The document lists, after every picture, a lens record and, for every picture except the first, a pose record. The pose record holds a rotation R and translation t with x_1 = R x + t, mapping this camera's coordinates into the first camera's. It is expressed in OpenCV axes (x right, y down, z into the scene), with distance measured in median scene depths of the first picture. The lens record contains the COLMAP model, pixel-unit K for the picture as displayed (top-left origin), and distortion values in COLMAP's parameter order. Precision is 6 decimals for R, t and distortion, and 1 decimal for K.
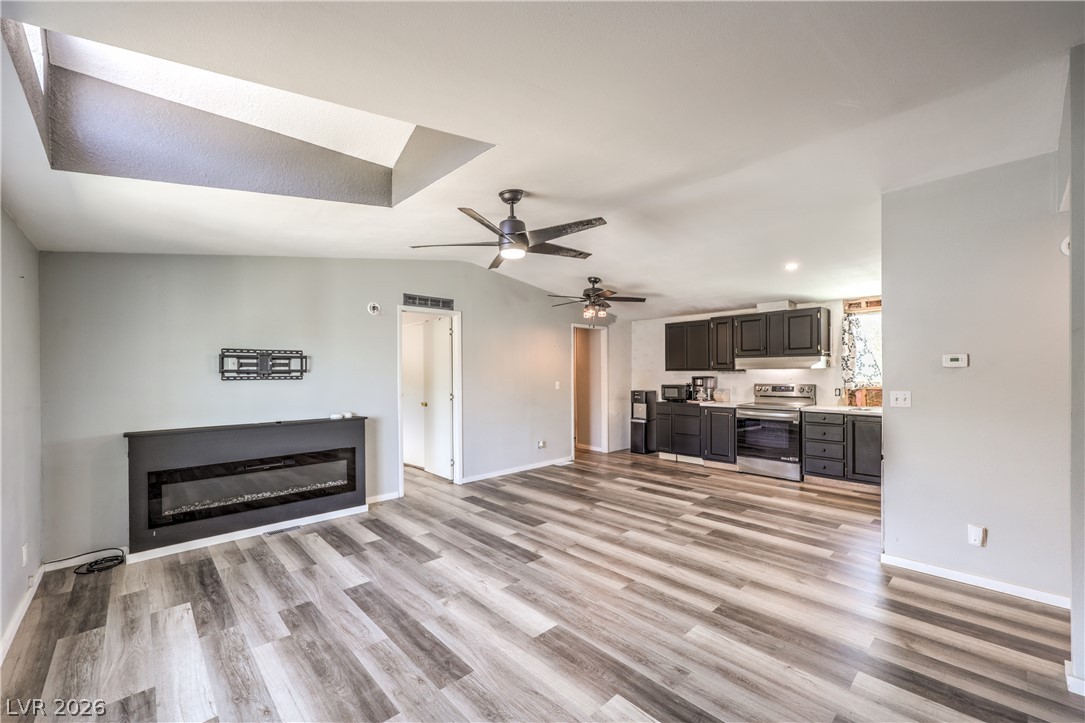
lens RADIAL K [[442.0, 0, 546.1], [0, 442.0, 372.9], [0, 0, 1]] dist [-0.000403, -0.000455]
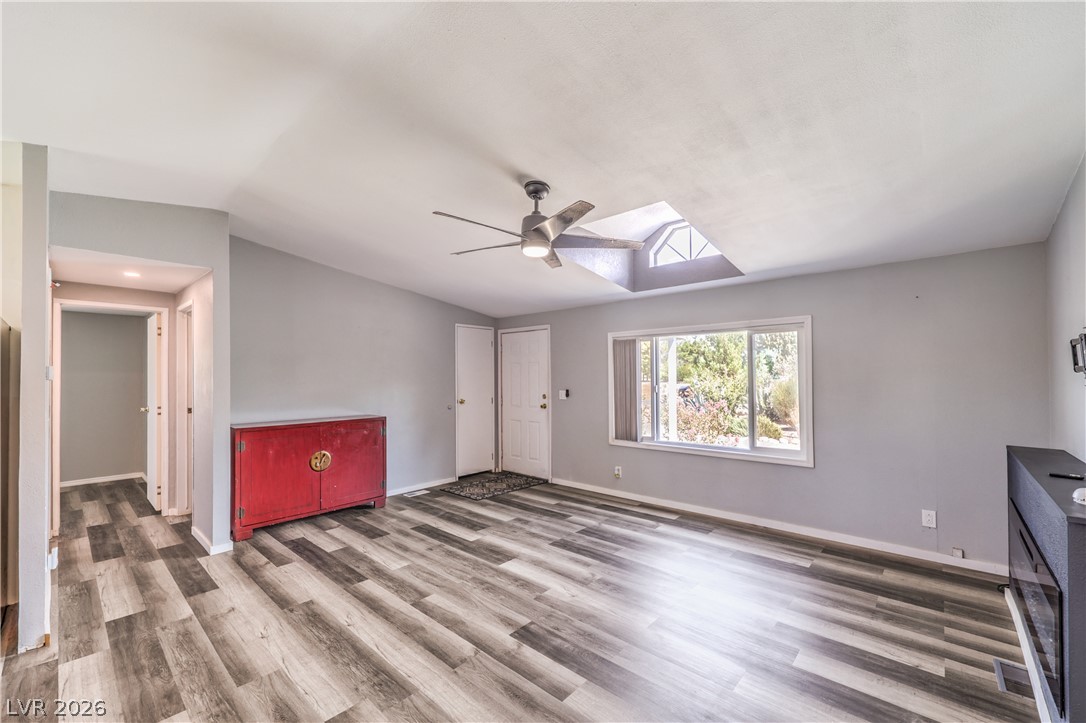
lens RADIAL K [[442.4, 0, 546.6], [0, 442.4, 373.0], [0, 0, 1]] dist [-0.000403, -0.000455]
pose [[-0.996344, 0.016619, -0.083798, -0.009105], [0.017002, 0.999848, -0.003851, -0.006239], [0.083721, -0.005261, -0.996475, 1.233463]]
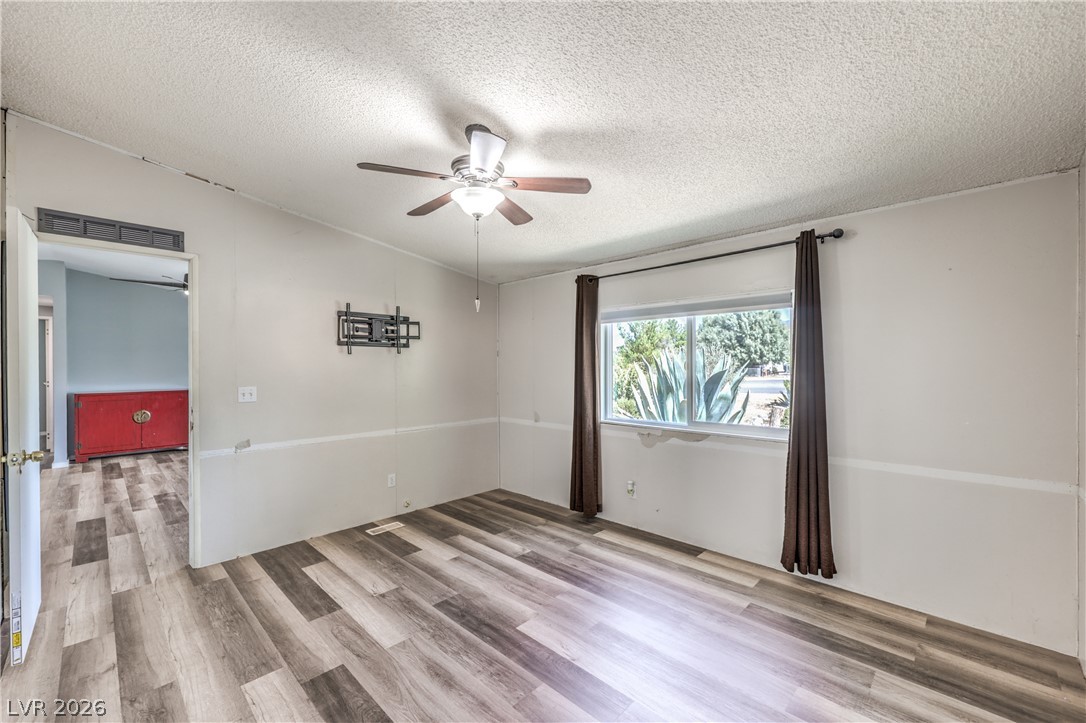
lens RADIAL K [[439.9, 0, 543.2], [0, 439.9, 369.4], [0, 0, 1]] dist [-0.000129, 0.000000]
pose [[-0.998920, 0.009481, -0.045476, -0.849010], [0.008672, 0.999801, 0.017949, -0.001243], [0.045637, 0.017536, -0.998804, 1.750761]]
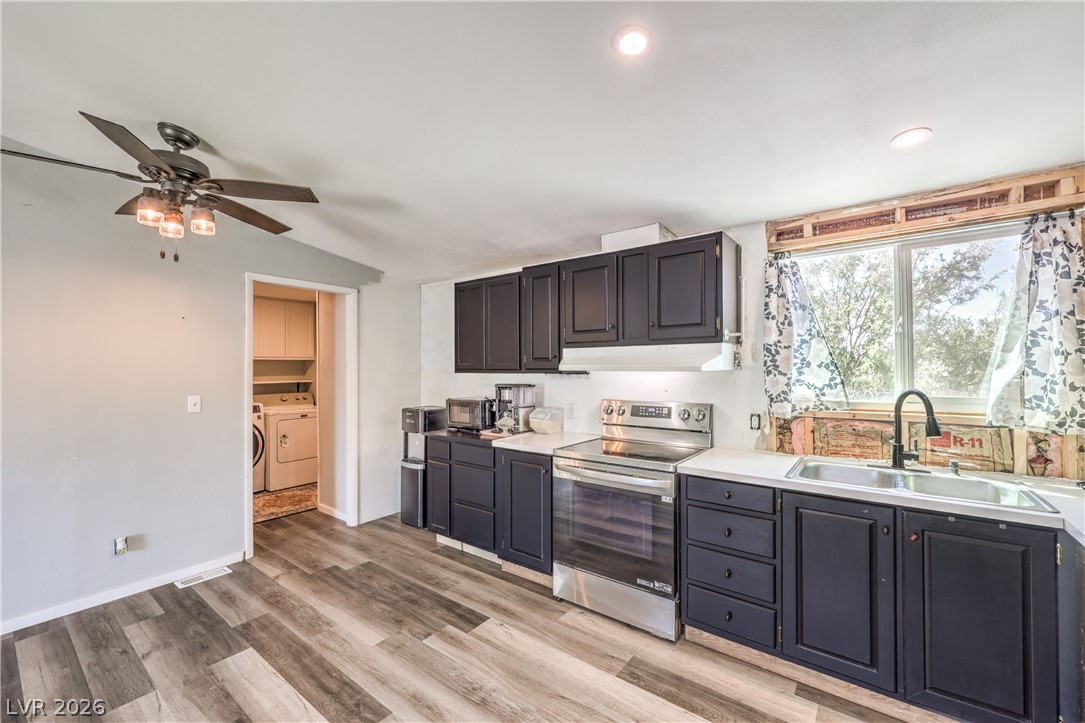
lens RADIAL K [[438.7, 0, 548.8], [0, 438.7, 365.7], [0, 0, 1]] dist [-0.000756, 0.000135]
pose [[0.985155, 0.006276, 0.171554, 0.443203], [-0.004334, 0.999922, -0.011689, -0.010961], [-0.171614, 0.010772, 0.985105, 0.704827]]
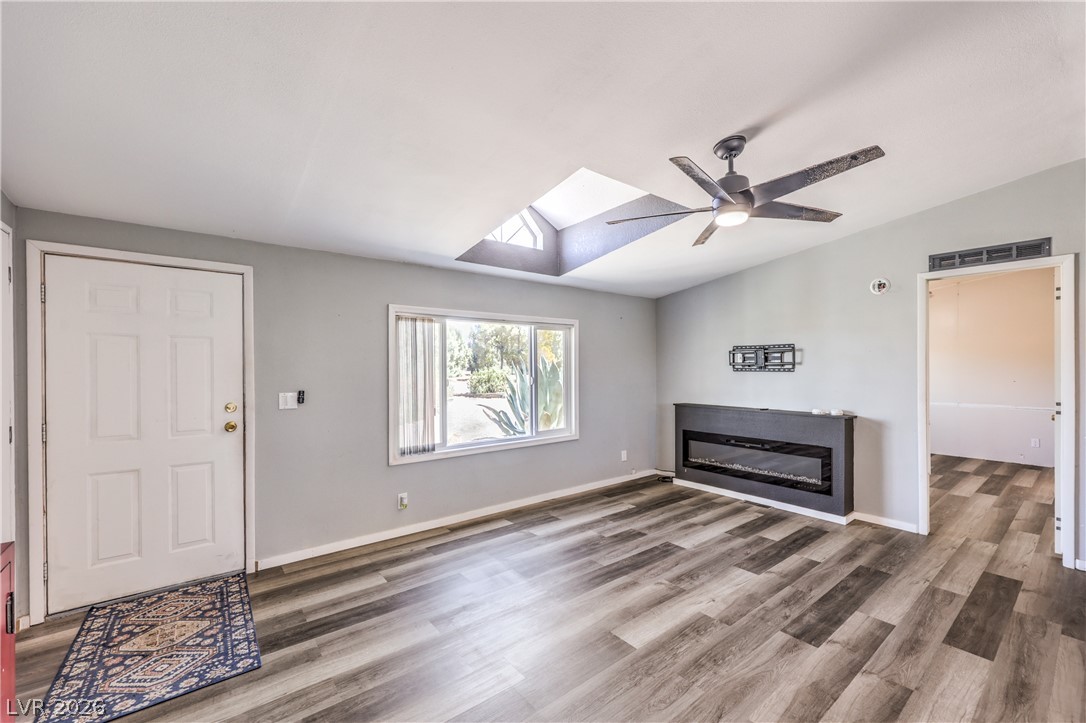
lens RADIAL K [[439.9, 0, 543.2], [0, 439.9, 369.4], [0, 0, 1]] dist [-0.000129, 0.000000]
pose [[-0.087203, 0.013626, -0.996097, 0.483093], [0.002257, 0.999907, 0.013481, -0.005486], [0.996188, -0.001072, -0.087226, 0.463856]]
